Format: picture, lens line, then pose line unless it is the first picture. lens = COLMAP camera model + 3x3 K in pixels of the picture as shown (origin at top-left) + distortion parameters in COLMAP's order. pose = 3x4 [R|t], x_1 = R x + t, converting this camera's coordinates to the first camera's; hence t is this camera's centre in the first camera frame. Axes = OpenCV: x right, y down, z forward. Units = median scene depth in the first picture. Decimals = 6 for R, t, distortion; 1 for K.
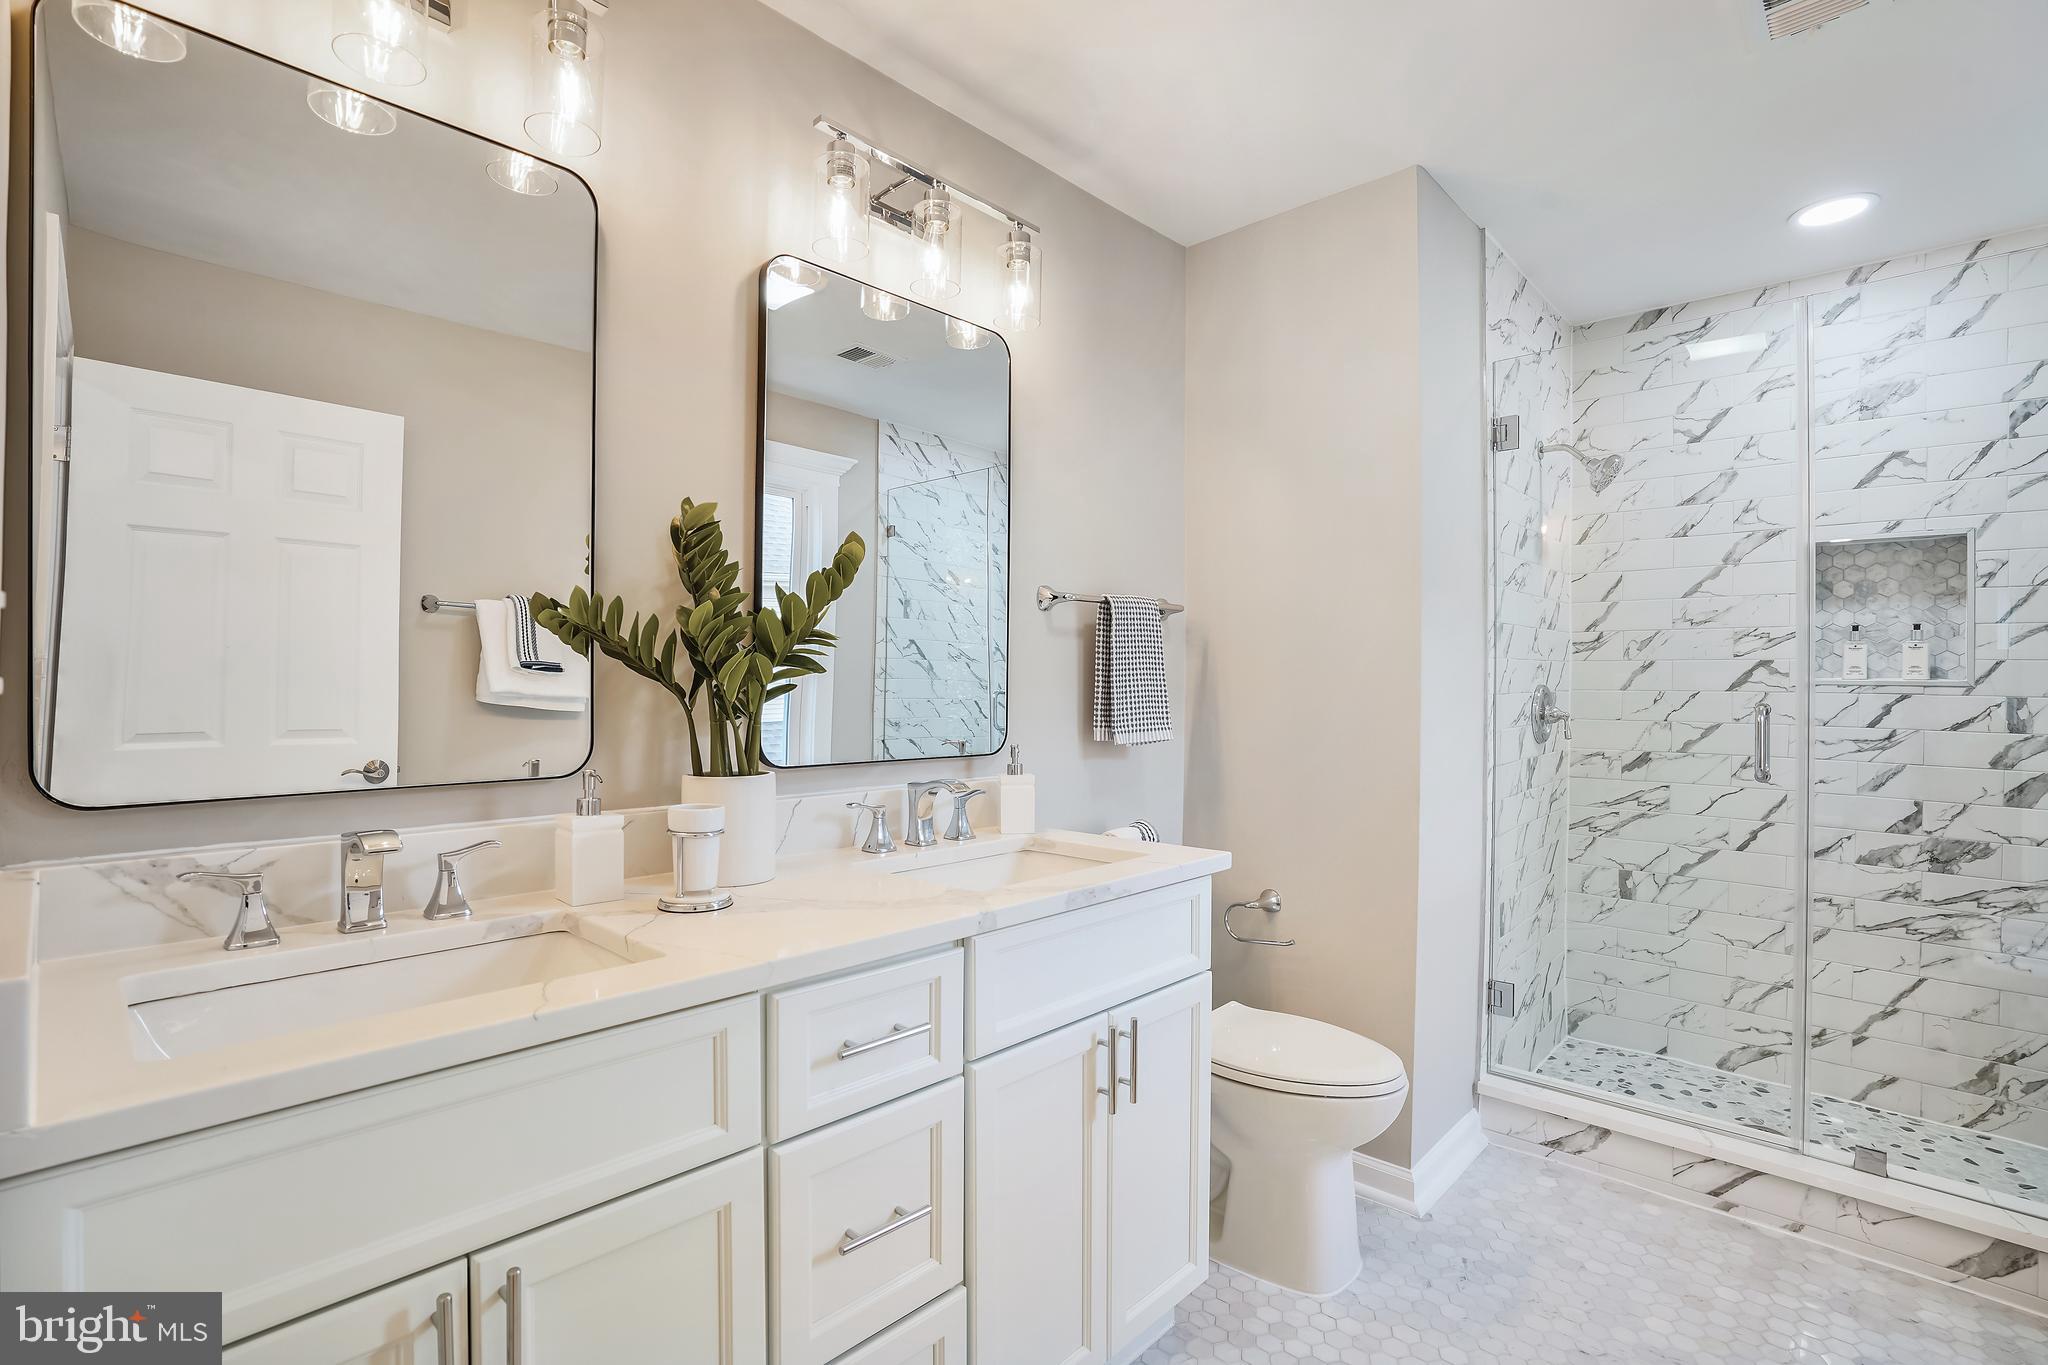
lens RADIAL K [[953.2, 0, 1024.0], [0, 953.2, 682.5], [0, 0, 1]] dist [-0.000251, 0.000114]
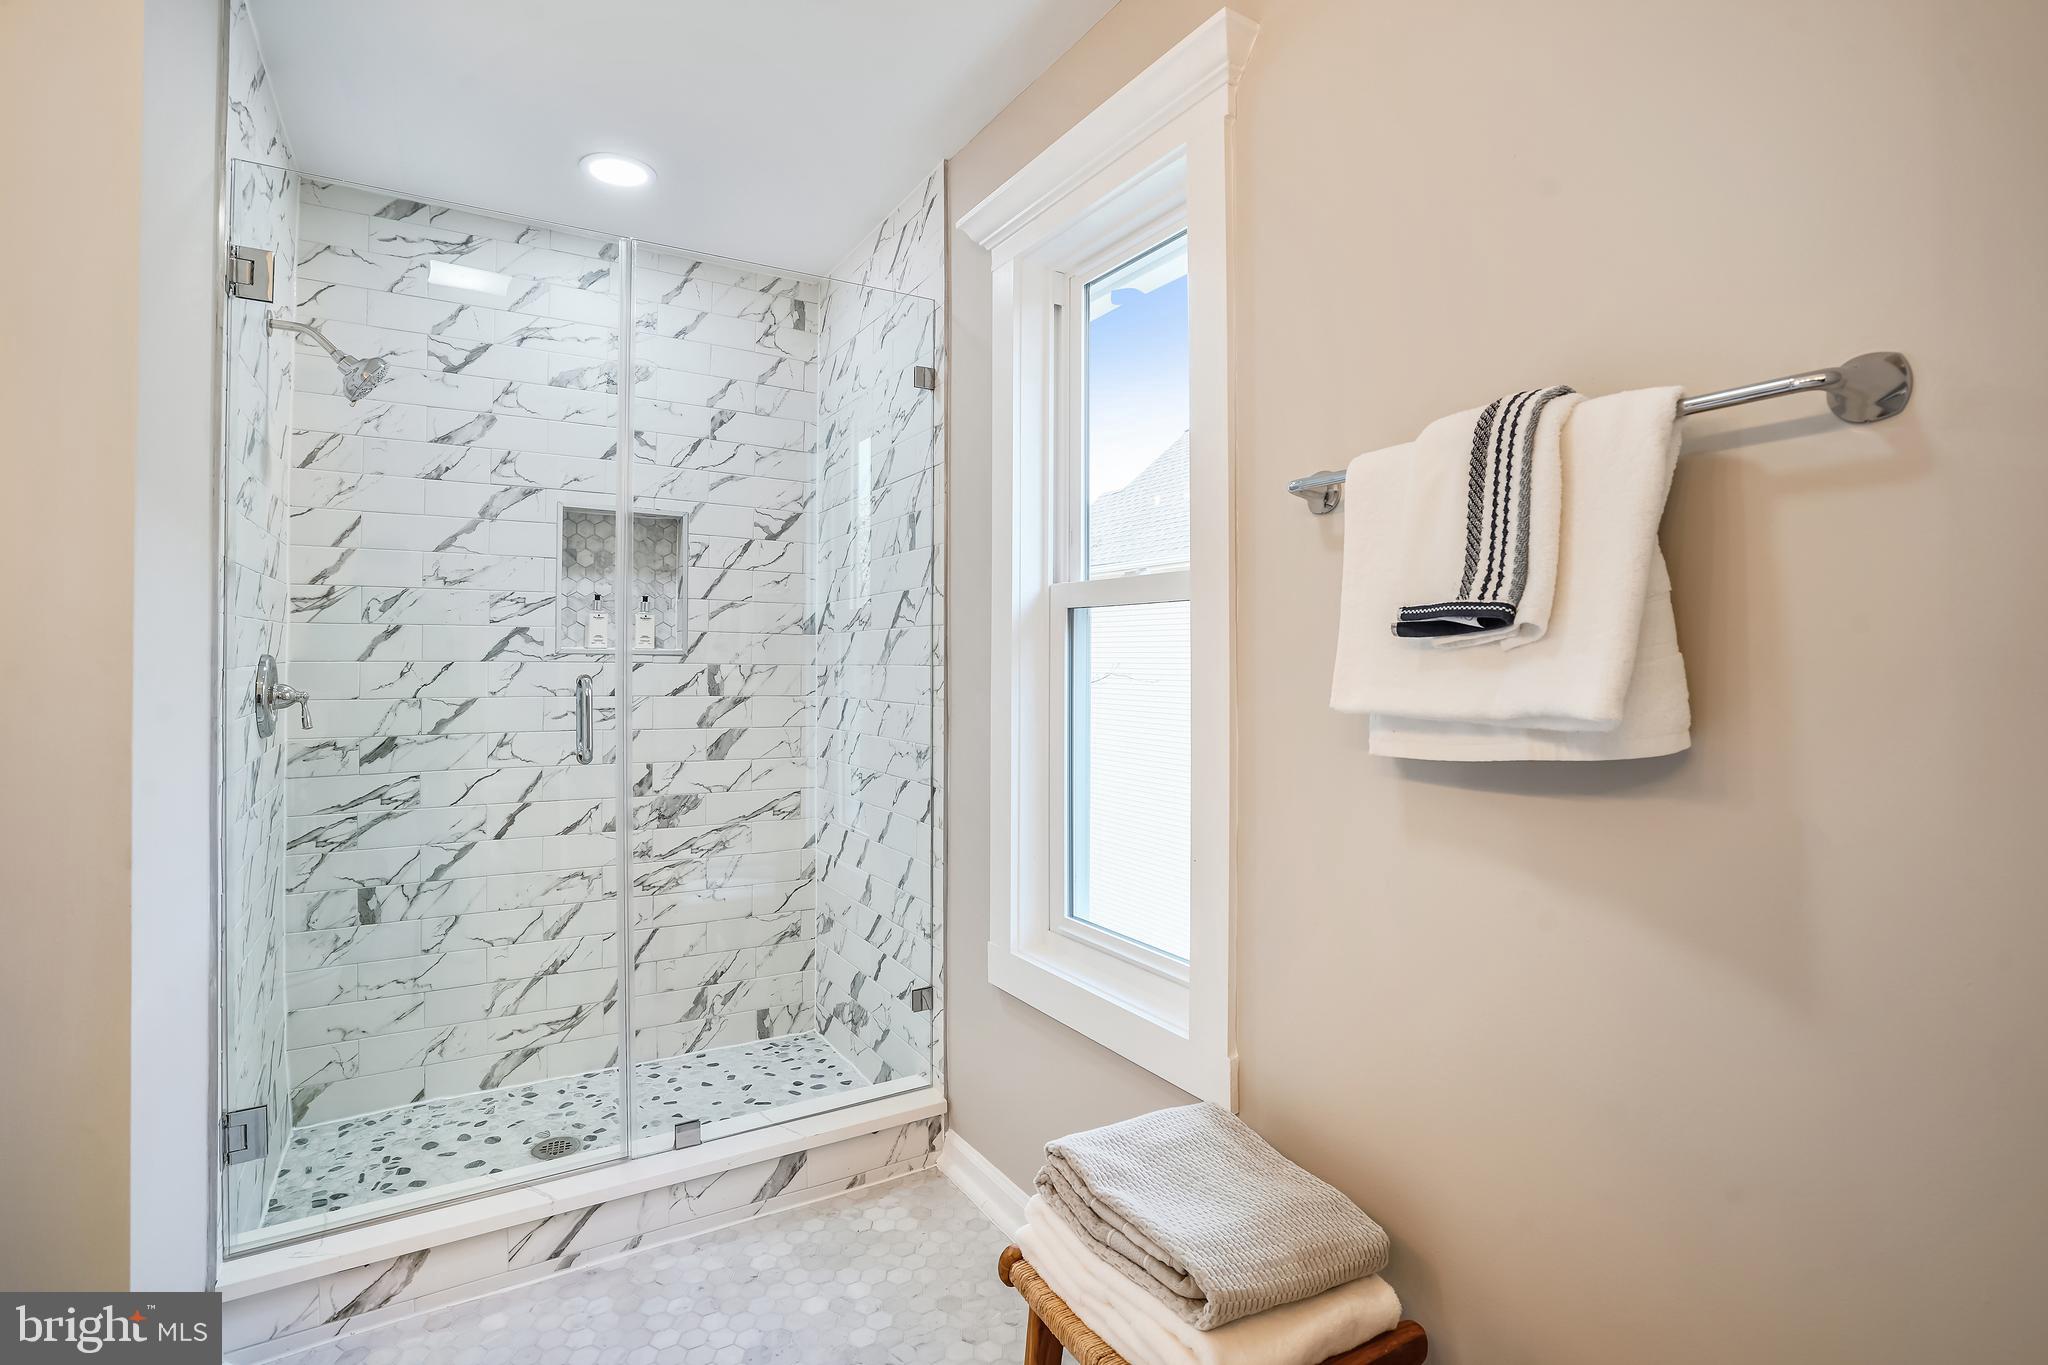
lens RADIAL K [[956.5, 0, 1022.6], [0, 956.5, 646.1], [0, 0, 1]] dist [-0.060996, 0.023787]
pose [[0.260095, 0.007040, 0.965557, 0.026342], [0.000297, 0.999973, -0.007372, 0.001657], [-0.965583, 0.002204, 0.260086, 0.301145]]
